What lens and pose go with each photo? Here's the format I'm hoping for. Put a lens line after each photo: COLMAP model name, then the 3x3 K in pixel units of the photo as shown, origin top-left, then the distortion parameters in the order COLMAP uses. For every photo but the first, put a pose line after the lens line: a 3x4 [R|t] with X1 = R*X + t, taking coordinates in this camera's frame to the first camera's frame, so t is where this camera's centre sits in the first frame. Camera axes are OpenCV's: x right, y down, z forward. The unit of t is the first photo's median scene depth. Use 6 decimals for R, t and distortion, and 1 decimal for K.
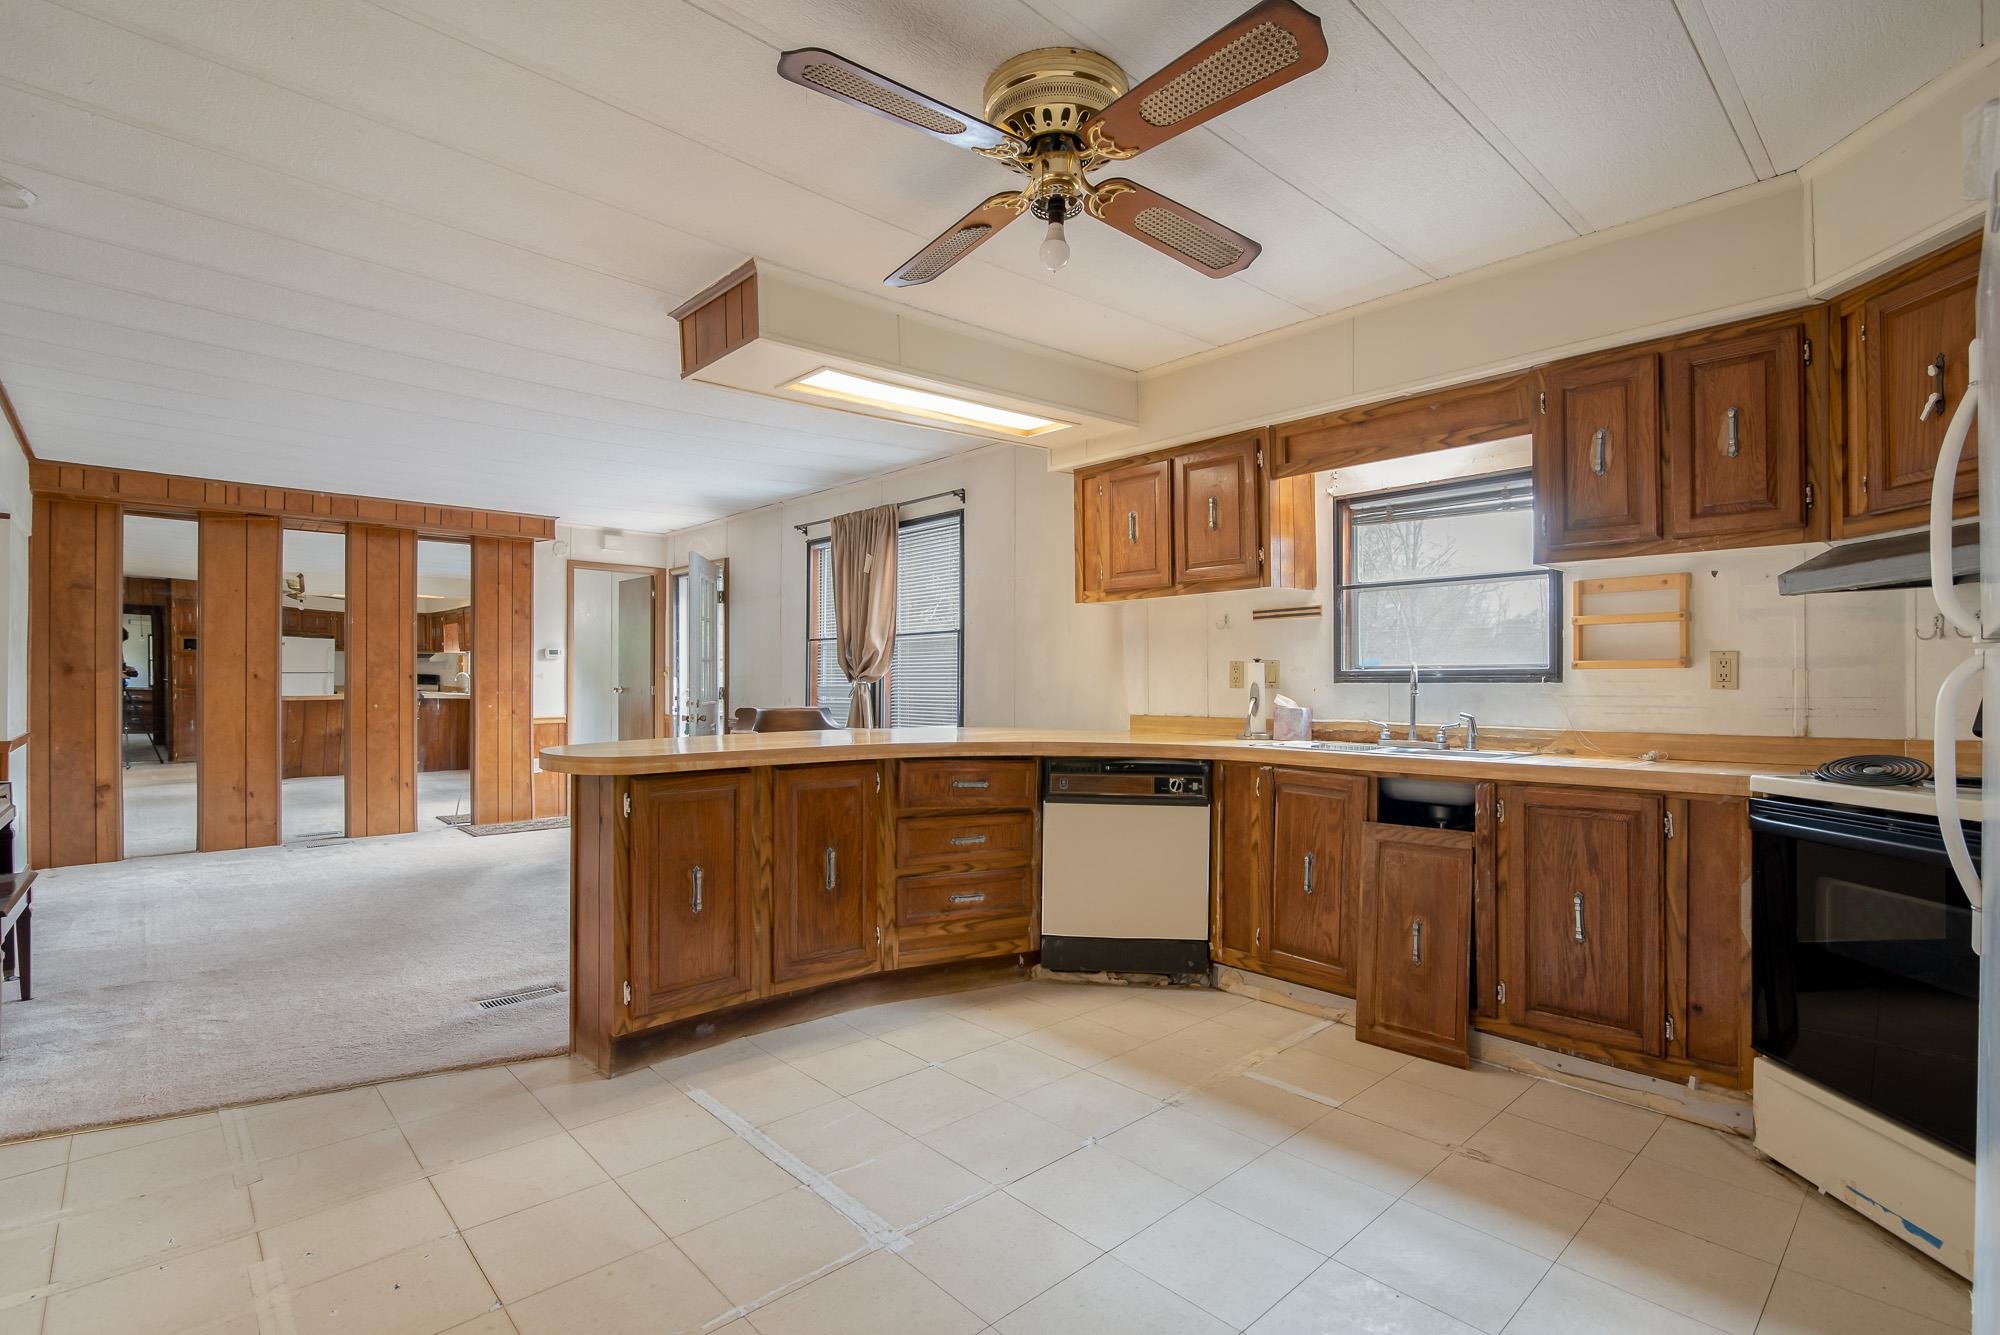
lens RADIAL K [[945.2, 0, 993.9], [0, 945.2, 676.5], [0, 0, 1]] dist [-0.014701, -0.000047]
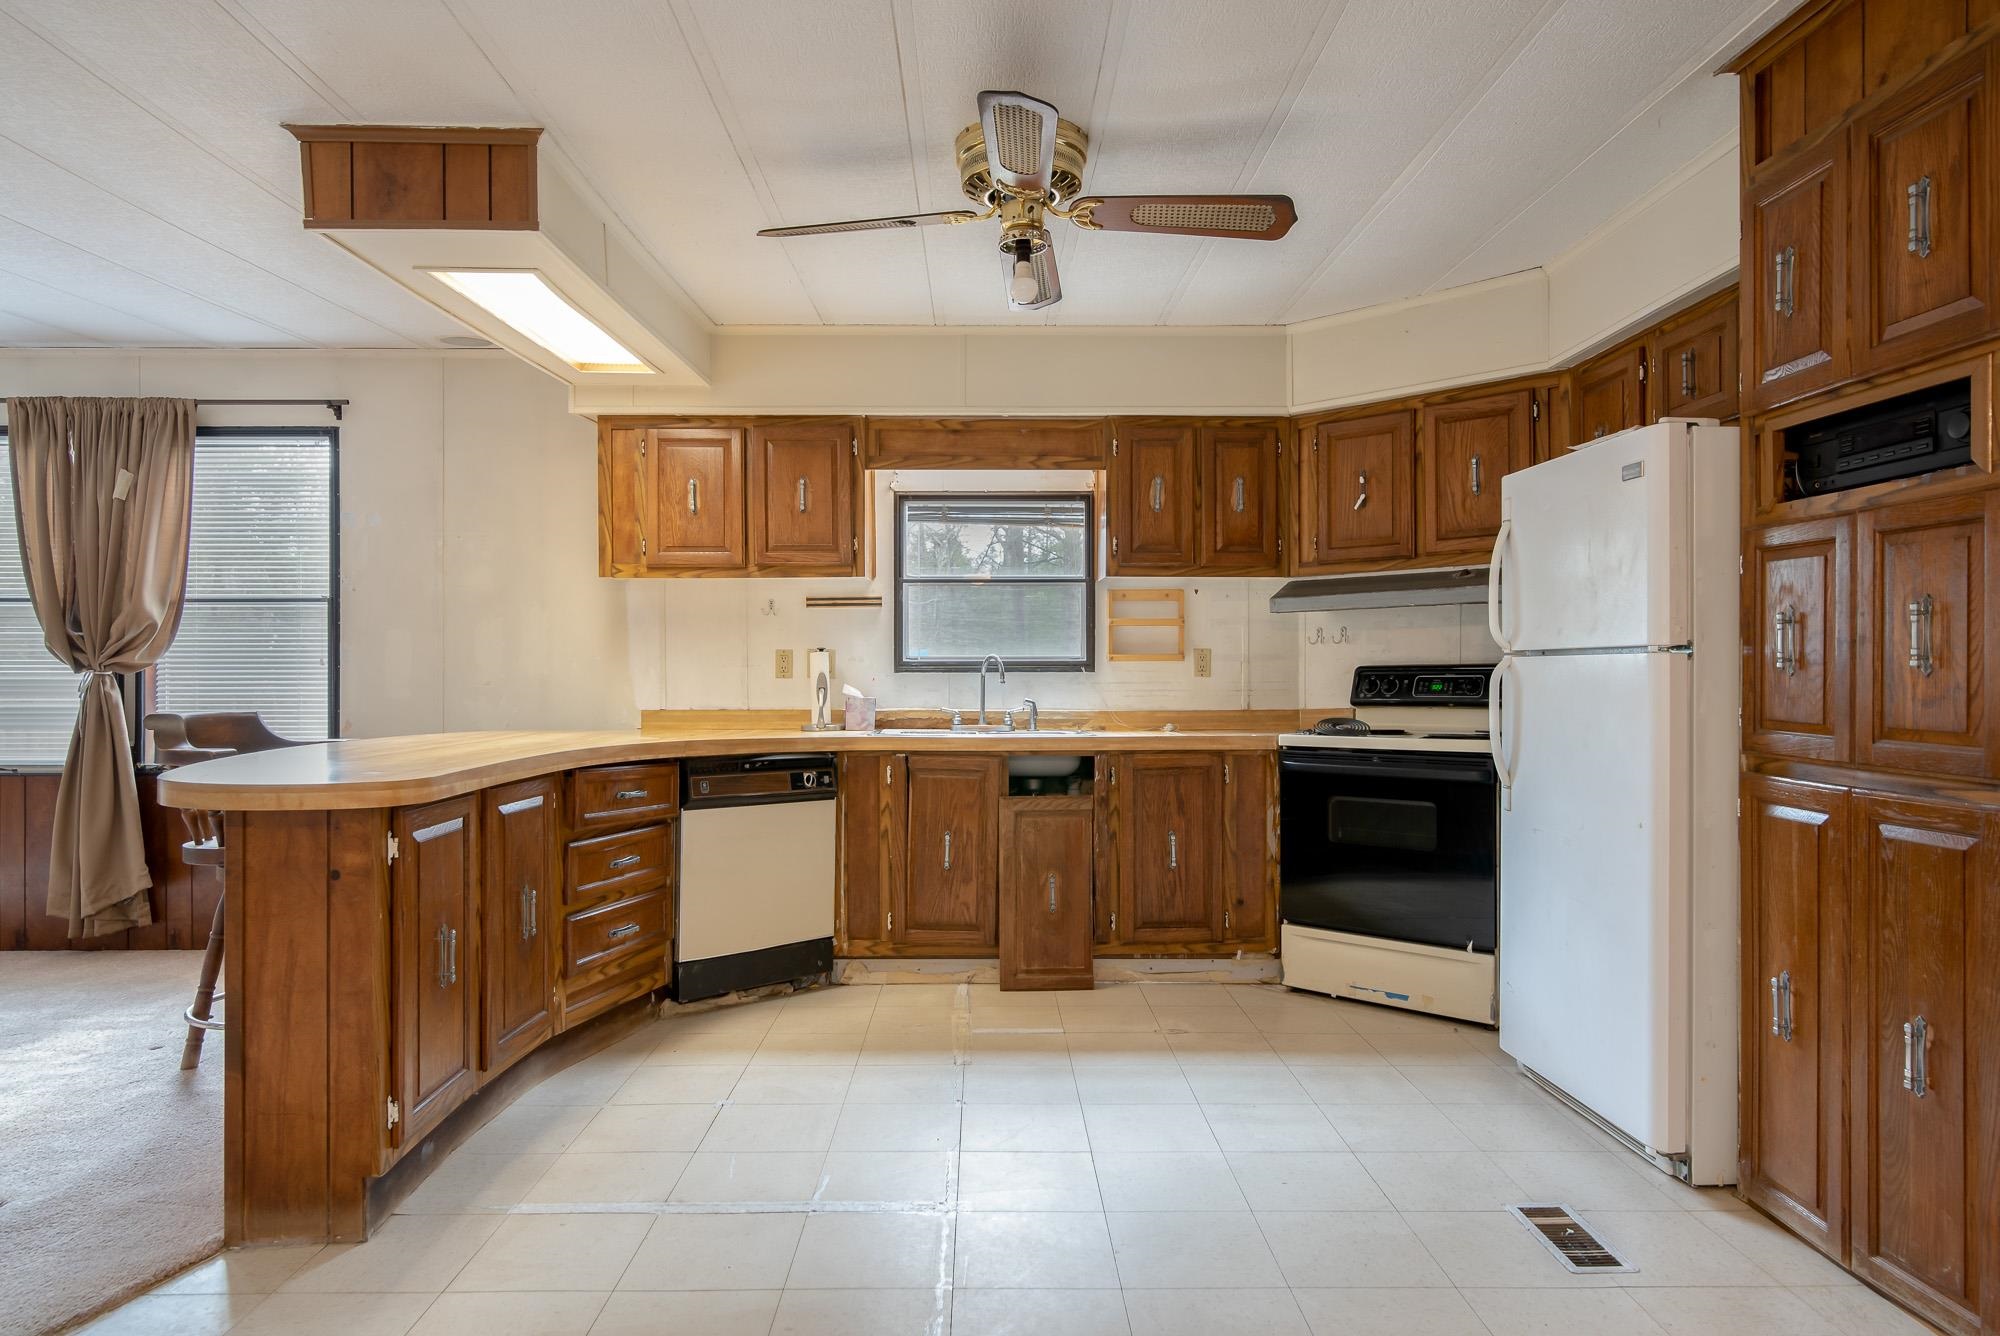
lens RADIAL K [[1199.8, 0, 1010.7], [0, 1199.8, 676.0], [0, 0, 1]] dist [-0.007447, 0.001249]
pose [[0.664189, -0.005625, 0.747543, -0.598137], [-0.003729, 0.999934, 0.010838, -0.004465], [-0.747555, -0.009986, 0.664125, 0.040269]]
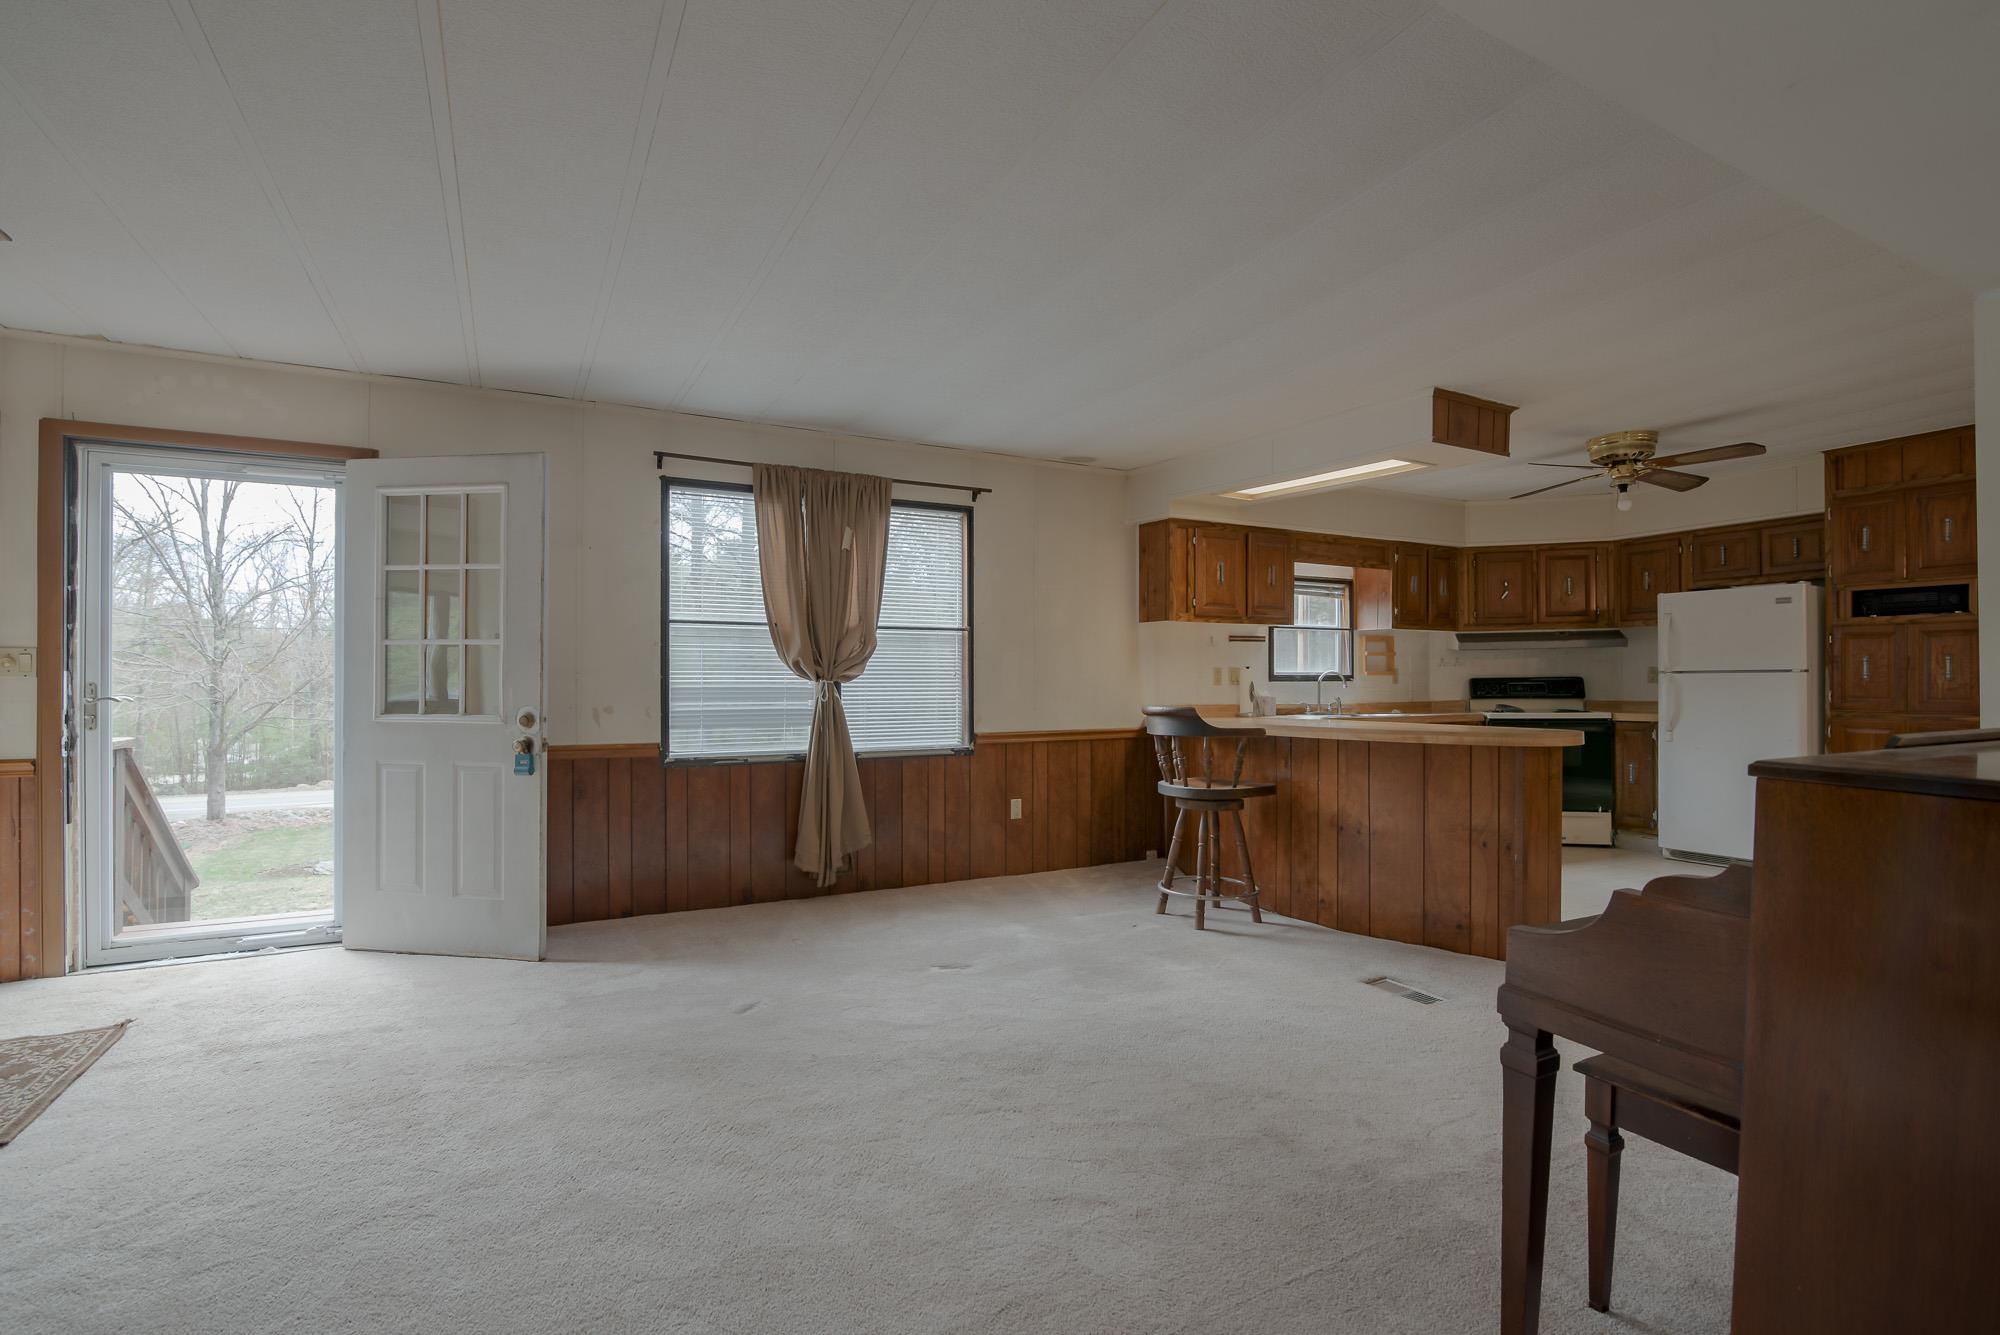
lens RADIAL K [[945.2, 0, 993.9], [0, 945.2, 676.5], [0, 0, 1]] dist [-0.014701, -0.000047]
pose [[0.250381, 0.003338, 0.968142, -1.603778], [-0.005884, 0.999981, -0.001926, 0.004446], [-0.968130, -0.005215, 0.250396, 1.180688]]
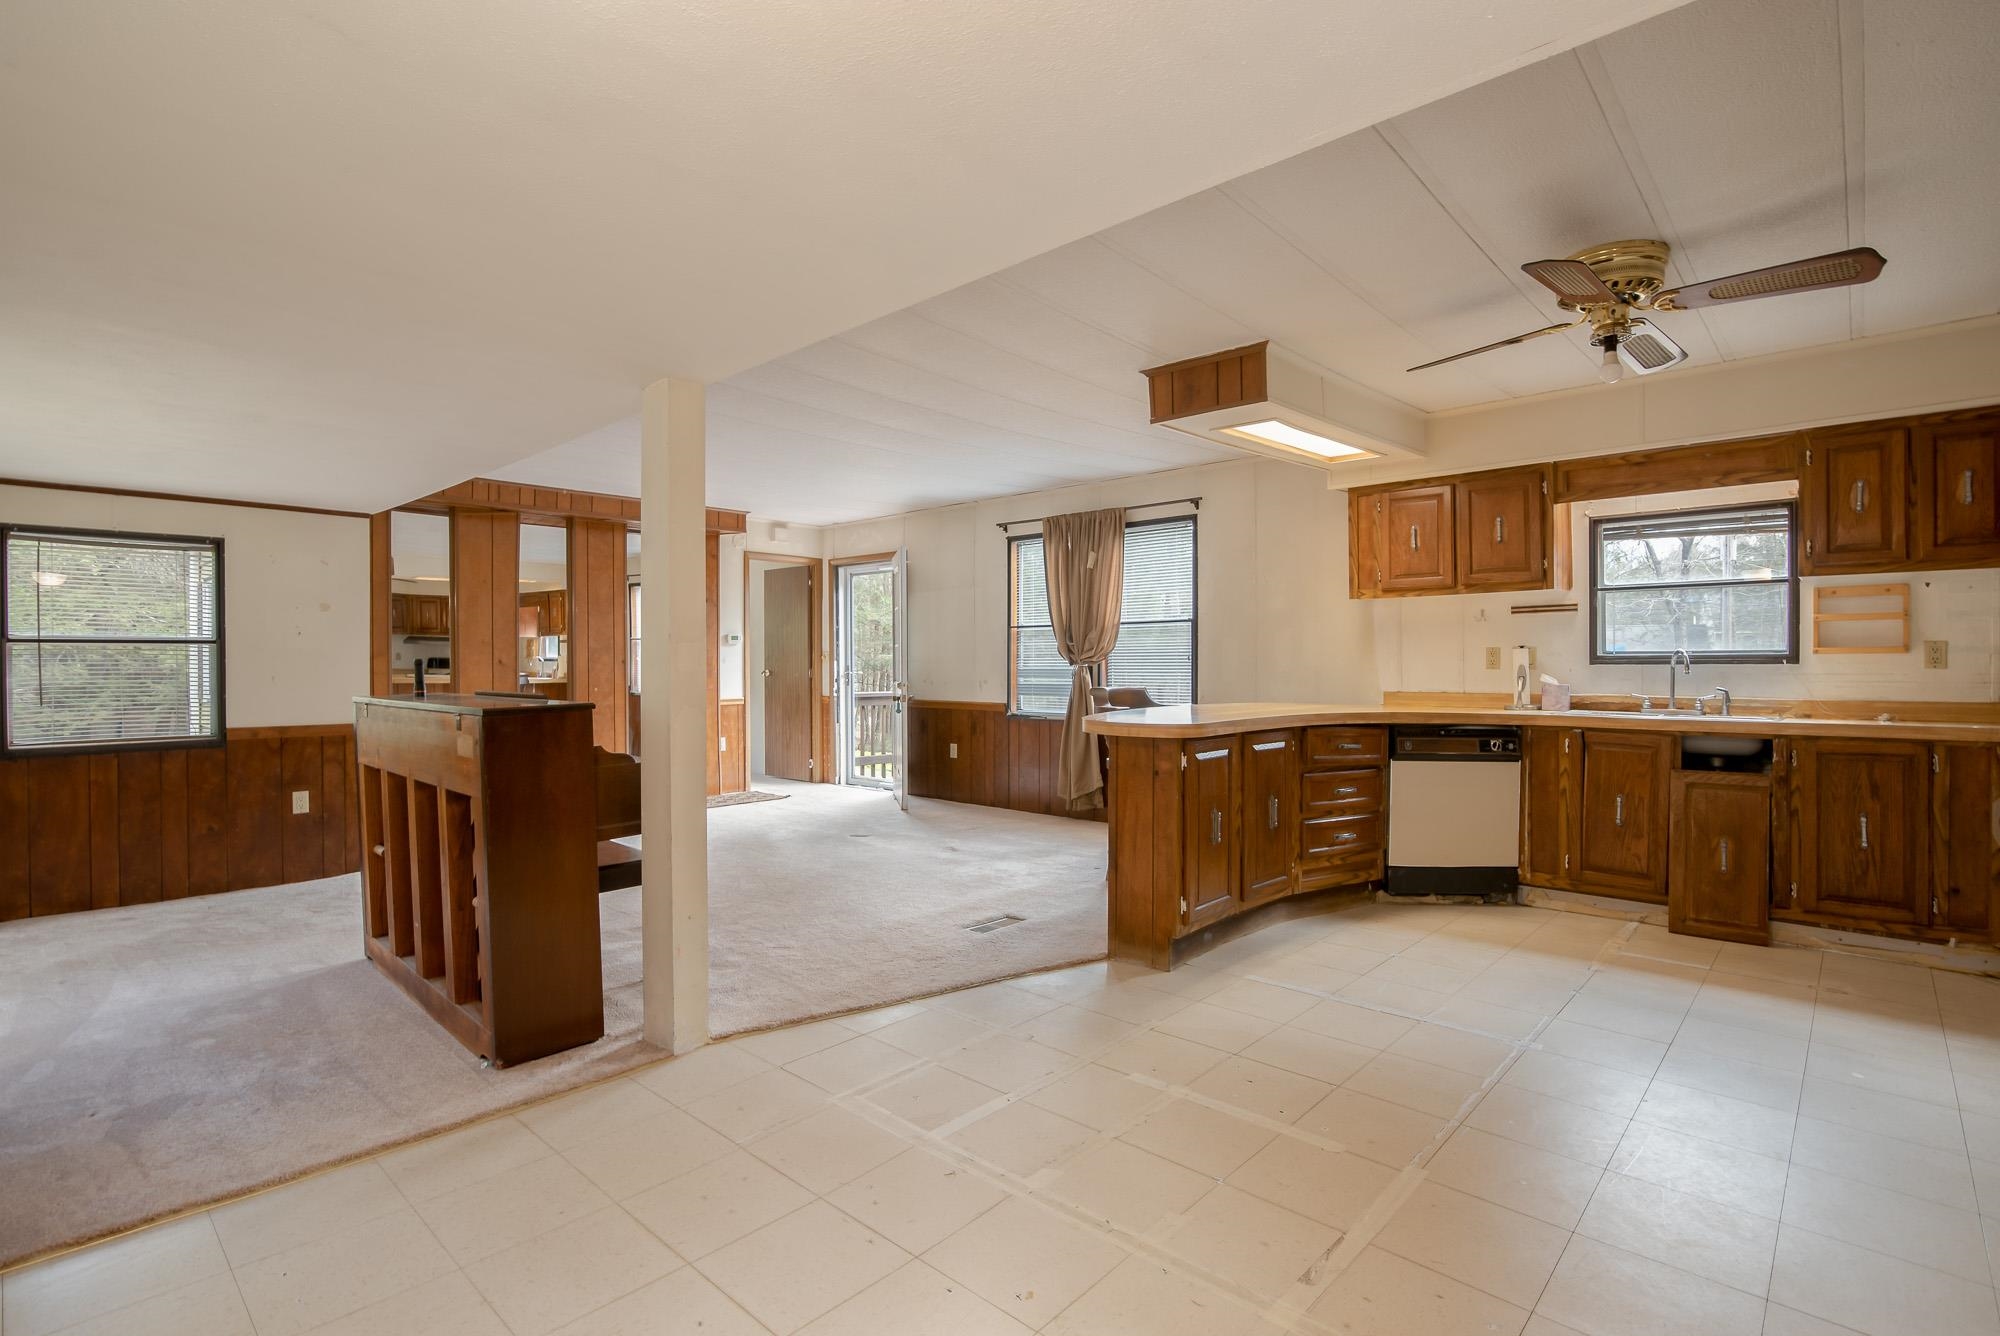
lens RADIAL K [[957.6, 0, 996.2], [0, 957.6, 667.9], [0, 0, 1]] dist [-0.013587, 0.000153]
pose [[0.997068, -0.004745, 0.076378, -0.593147], [0.003876, 0.999926, 0.011519, -0.007437], [-0.076427, -0.011189, 0.997012, -0.236902]]
